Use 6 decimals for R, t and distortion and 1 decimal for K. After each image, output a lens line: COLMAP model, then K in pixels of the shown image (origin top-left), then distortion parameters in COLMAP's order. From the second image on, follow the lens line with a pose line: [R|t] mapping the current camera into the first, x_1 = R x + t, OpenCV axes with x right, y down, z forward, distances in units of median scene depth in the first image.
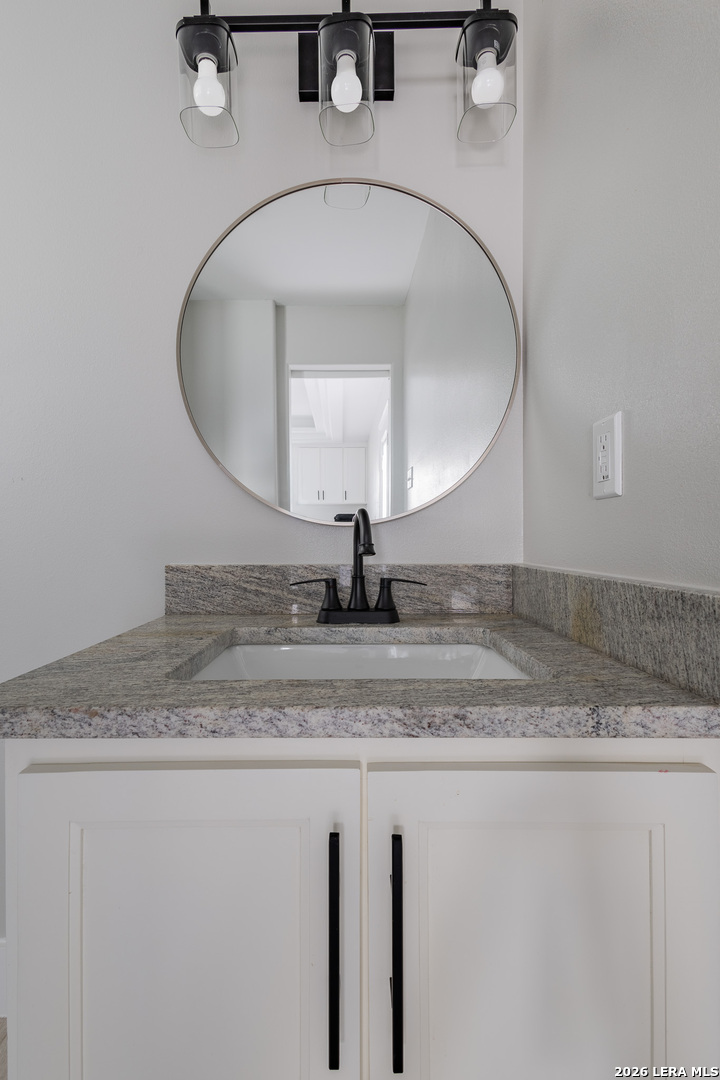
lens RADIAL K [[493.1, 0, 359.7], [0, 493.1, 536.4], [0, 0, 1]] dist [0.008281, -0.000768]
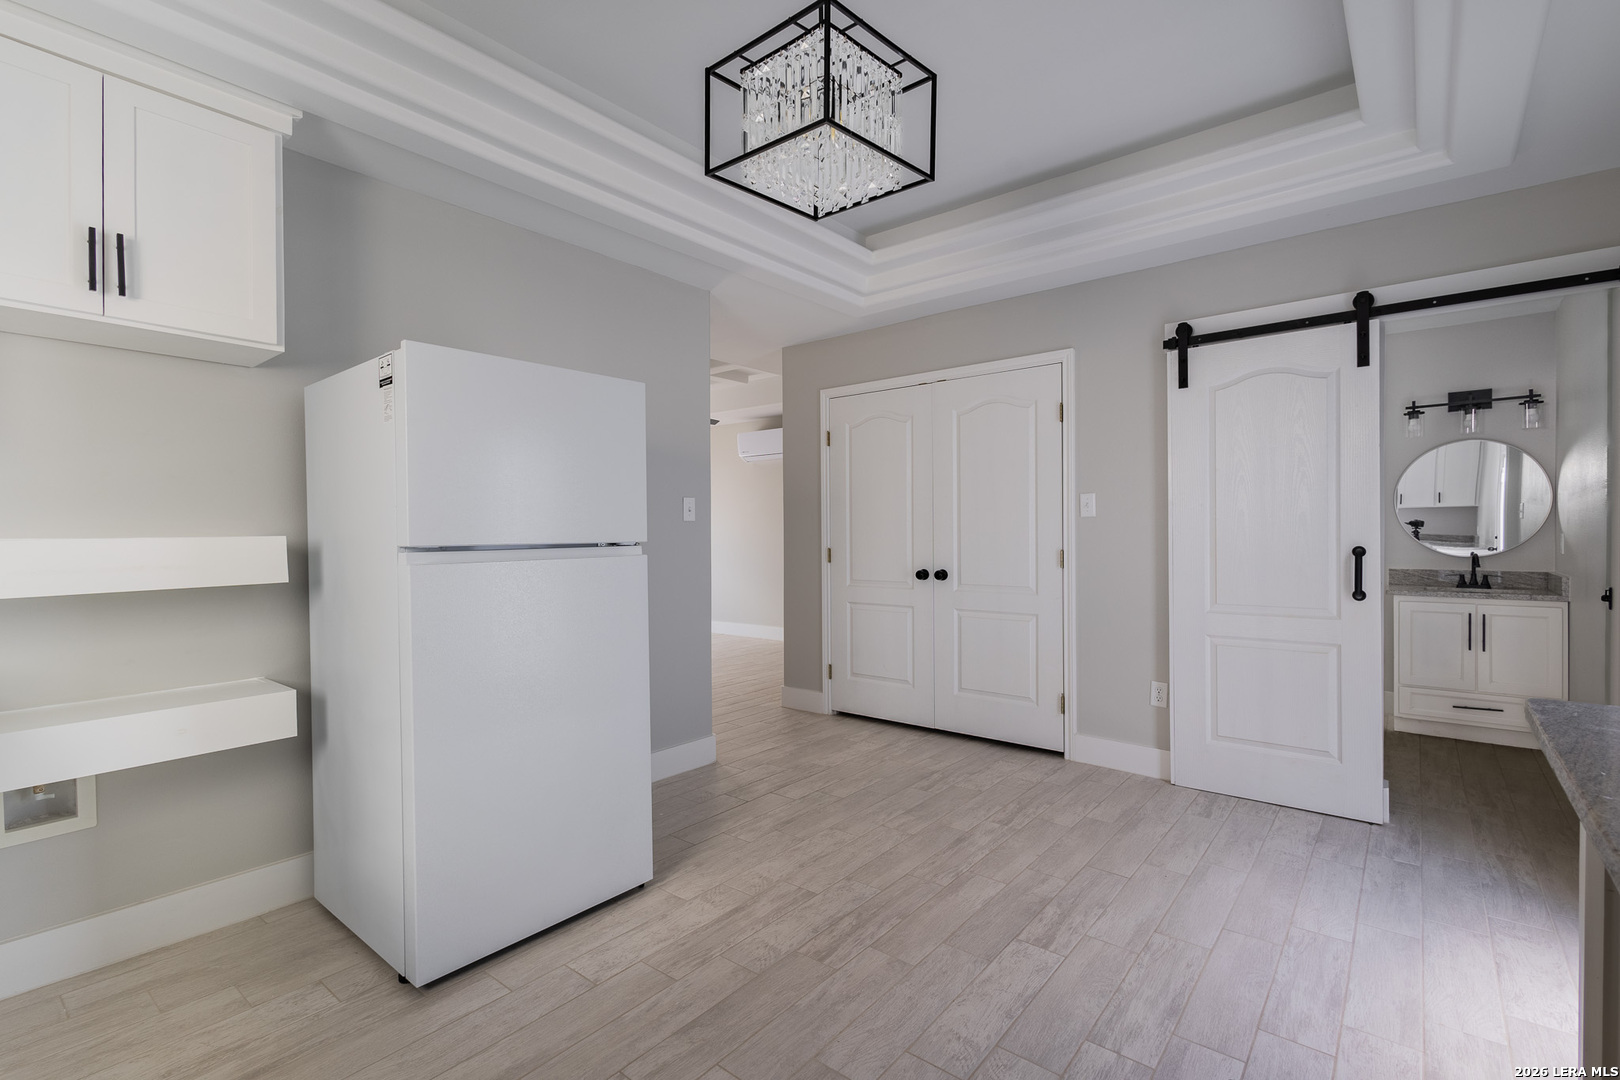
lens RADIAL K [[739.6, 0, 806.4], [0, 739.6, 539.5], [0, 0, 1]] dist [0.008281, -0.000768]
pose [[0.749136, 0.008274, -0.662364, -0.047641], [0.002208, 0.999885, 0.014988, -0.216391], [0.662412, -0.012690, 0.749032, -5.309851]]
